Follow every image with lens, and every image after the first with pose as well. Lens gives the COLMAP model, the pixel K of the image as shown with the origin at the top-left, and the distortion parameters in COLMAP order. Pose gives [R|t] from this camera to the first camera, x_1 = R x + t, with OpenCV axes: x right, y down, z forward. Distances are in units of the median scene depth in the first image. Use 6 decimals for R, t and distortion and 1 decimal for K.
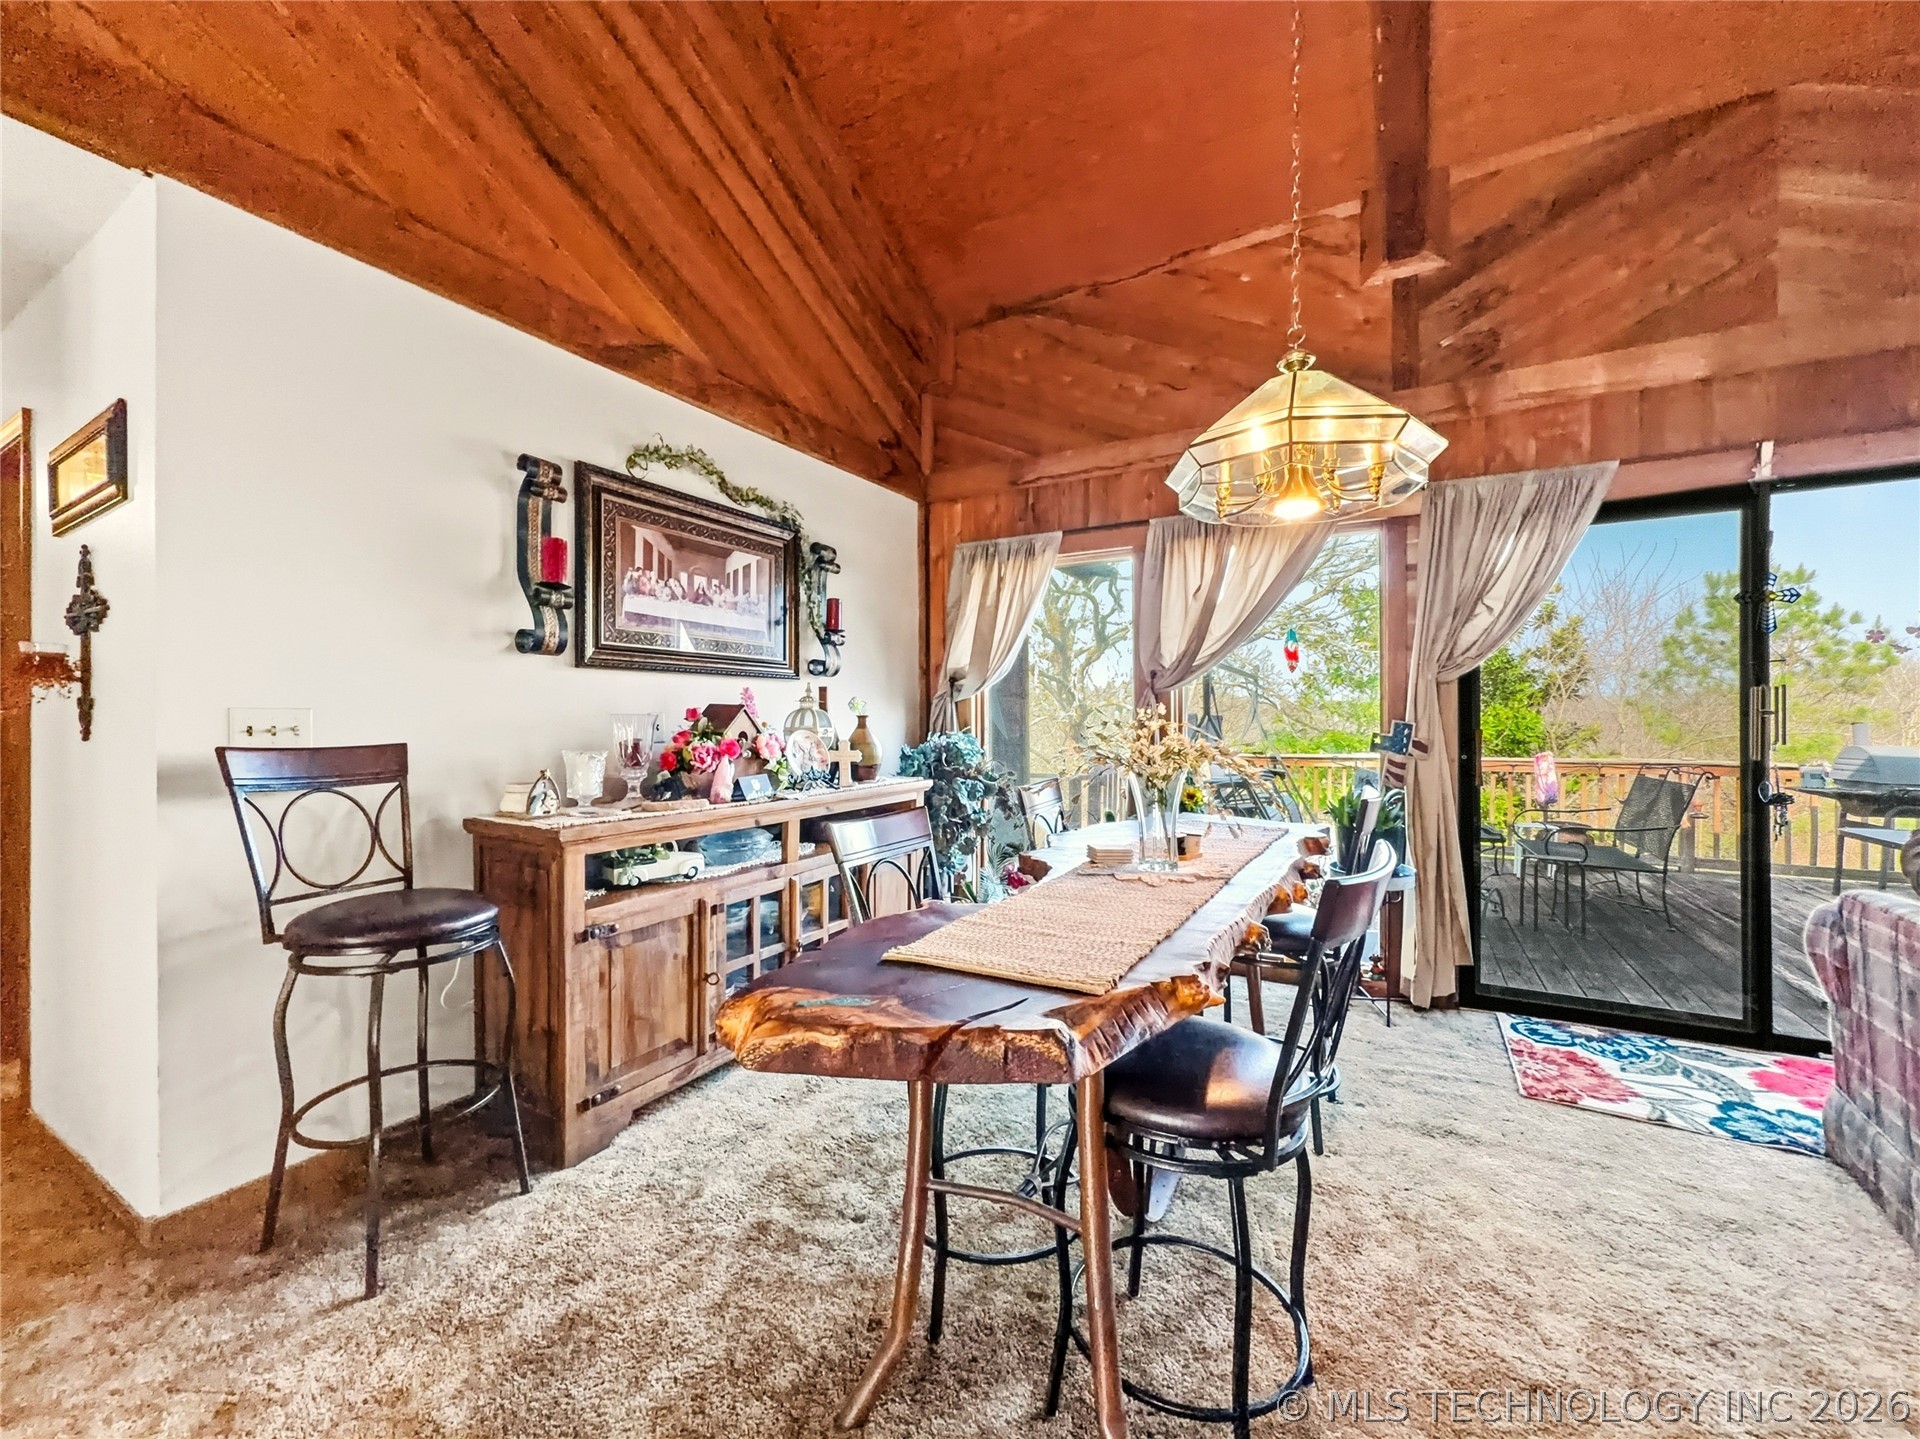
lens RADIAL K [[780.1, 0, 962.0], [0, 780.1, 716.2], [0, 0, 1]] dist [0.001129, 0.000052]
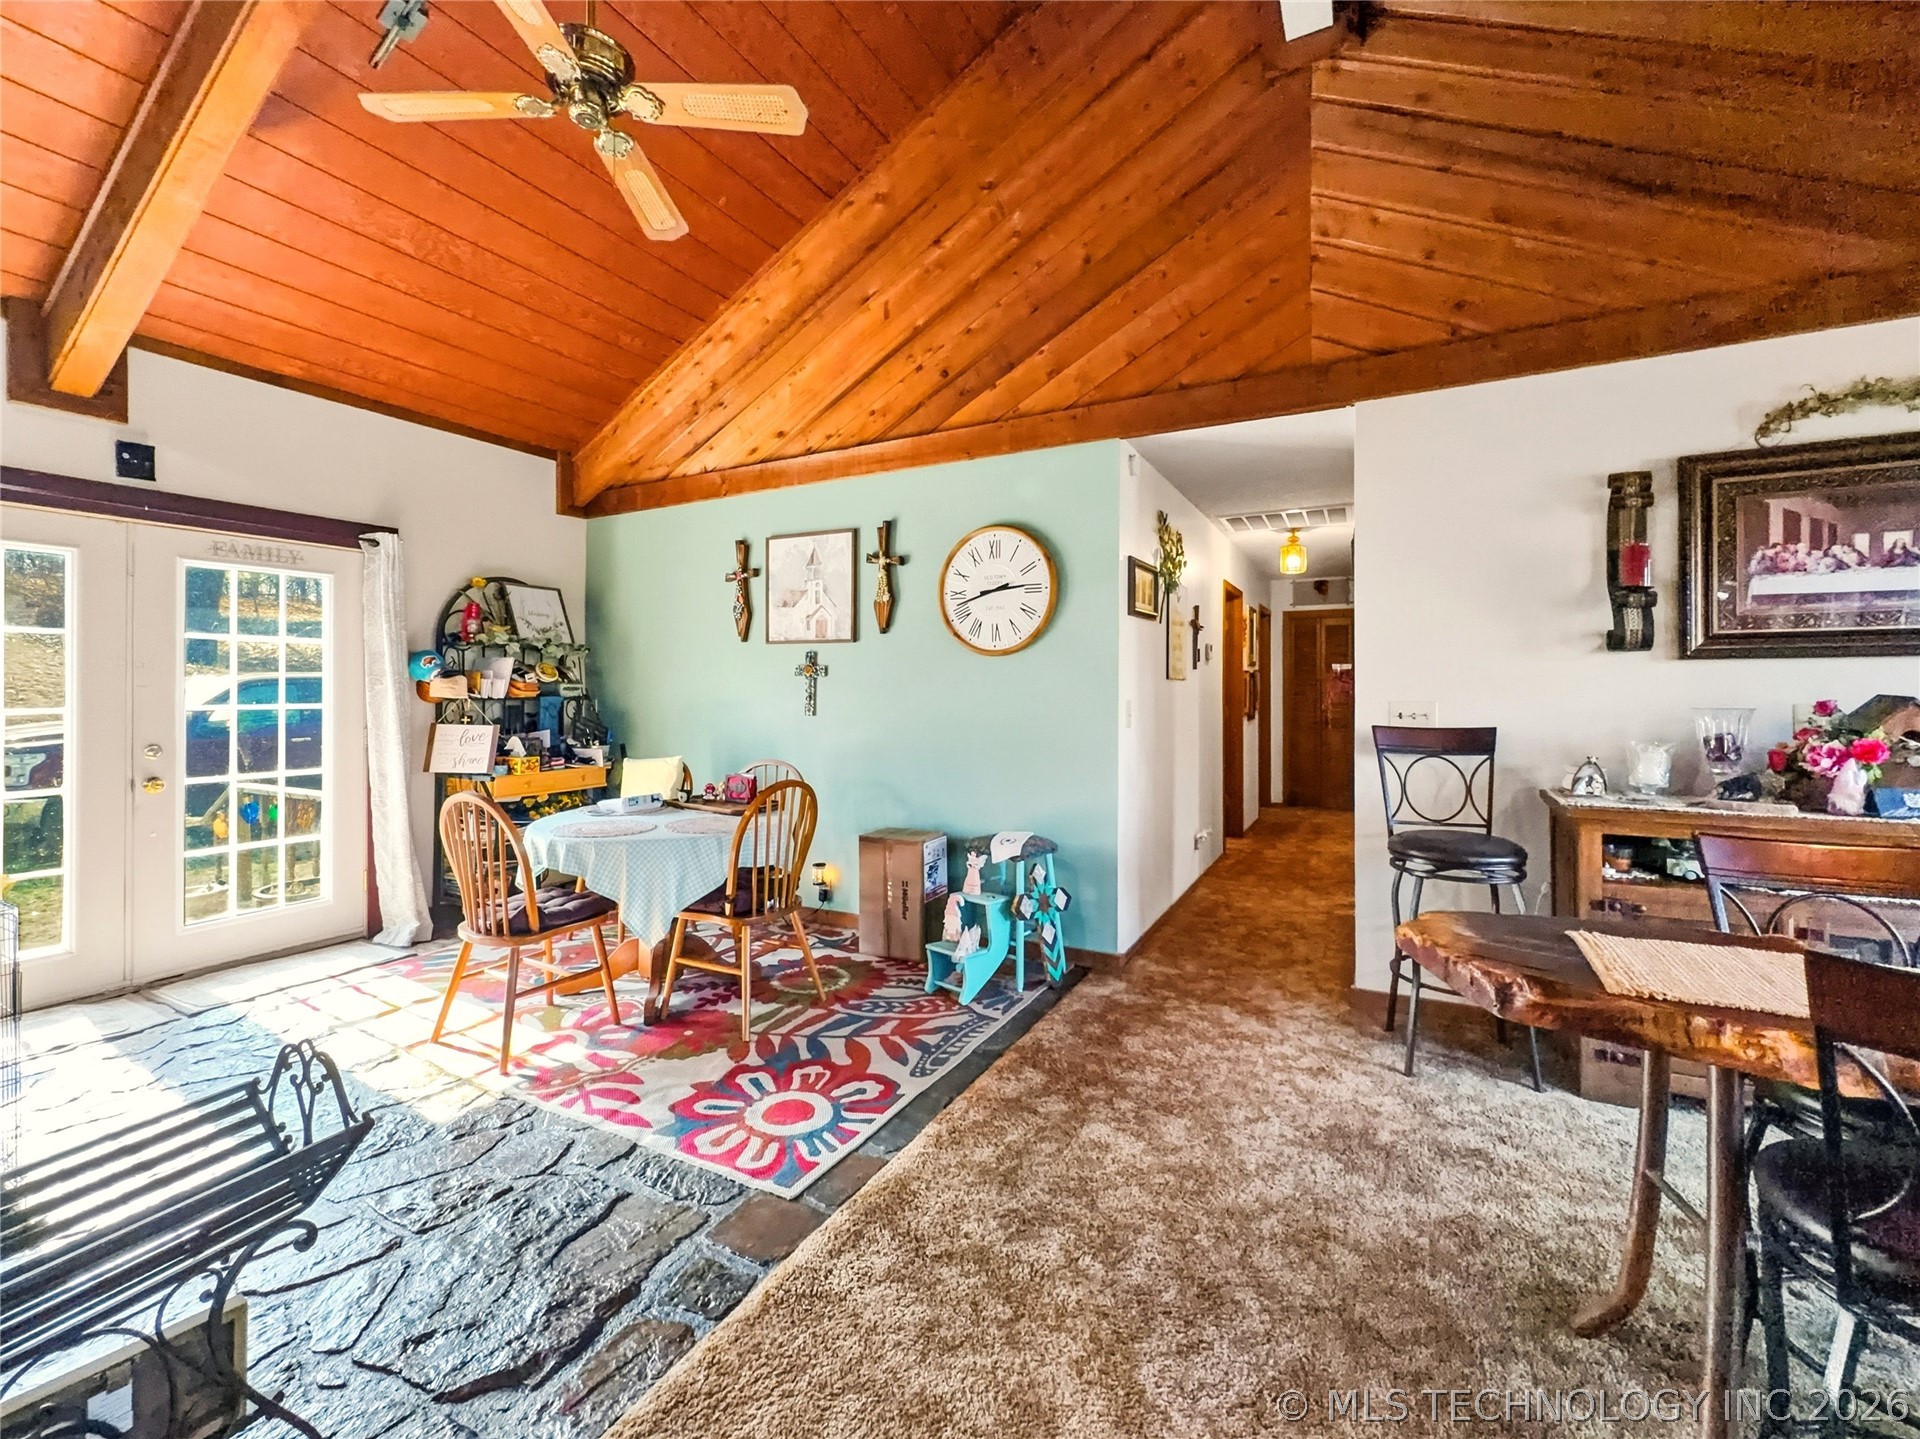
lens RADIAL K [[790.8, 0, 984.5], [0, 790.8, 686.1], [0, 0, 1]] dist [0.000231, 0.000067]
pose [[0.054882, -0.005903, -0.998475, 0.450673], [0.006486, 0.999964, -0.005555, -0.026211], [0.998472, -0.006172, 0.054918, 0.032724]]
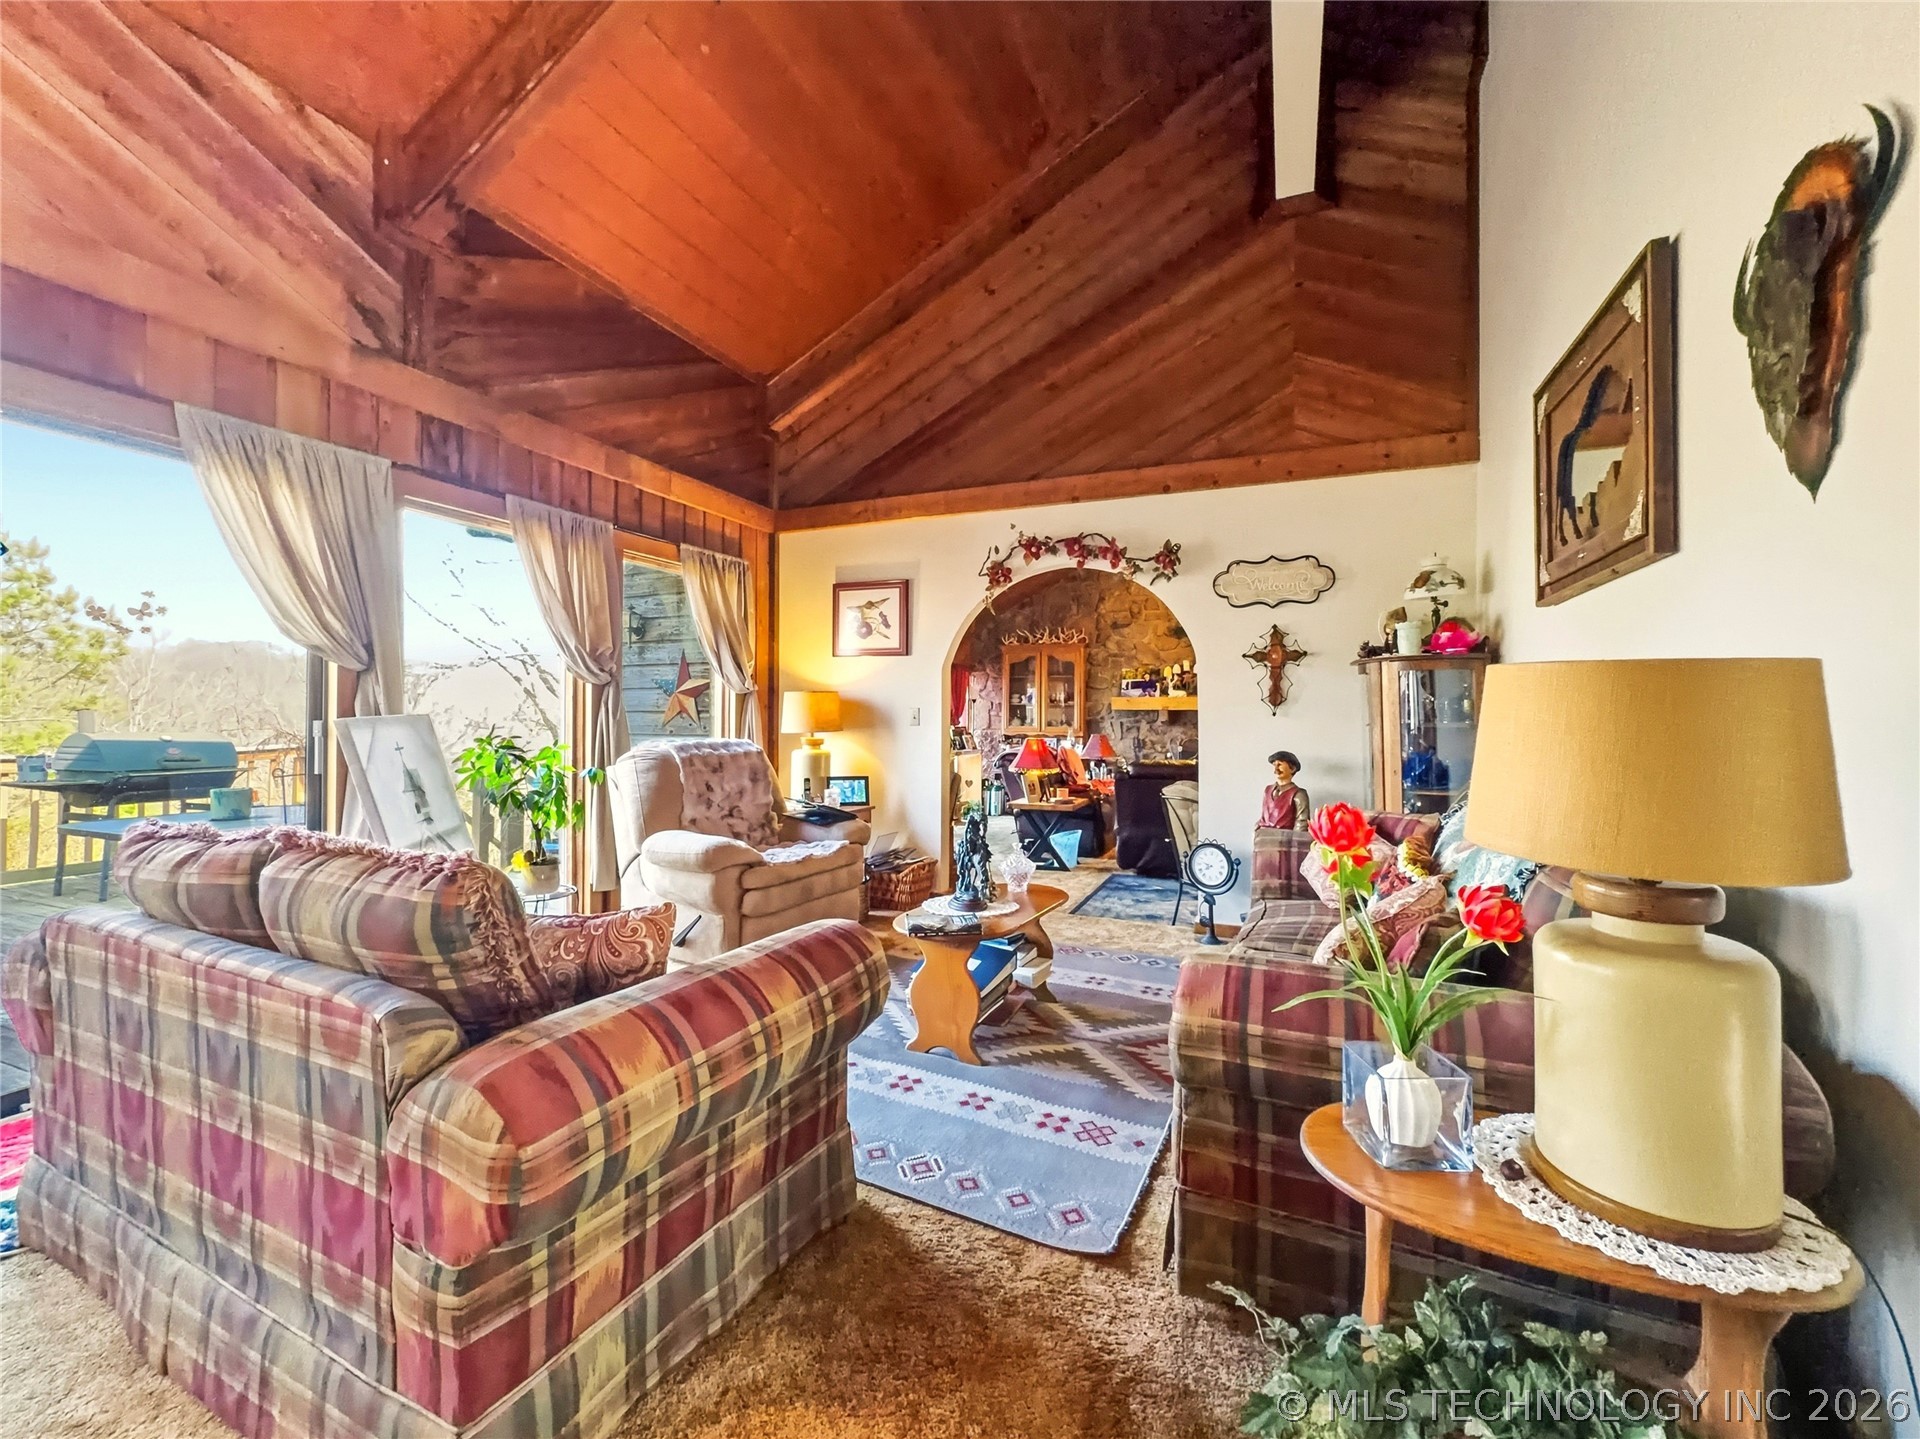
lens RADIAL K [[783.2, 0, 957.3], [0, 783.2, 722.1], [0, 0, 1]] dist [-0.000001, 0.000213]
pose [[-0.117360, -0.005198, 0.993076, 0.140248], [-0.019004, 0.999815, 0.002988, 0.001650], [-0.992908, -0.018522, -0.117437, 0.106617]]
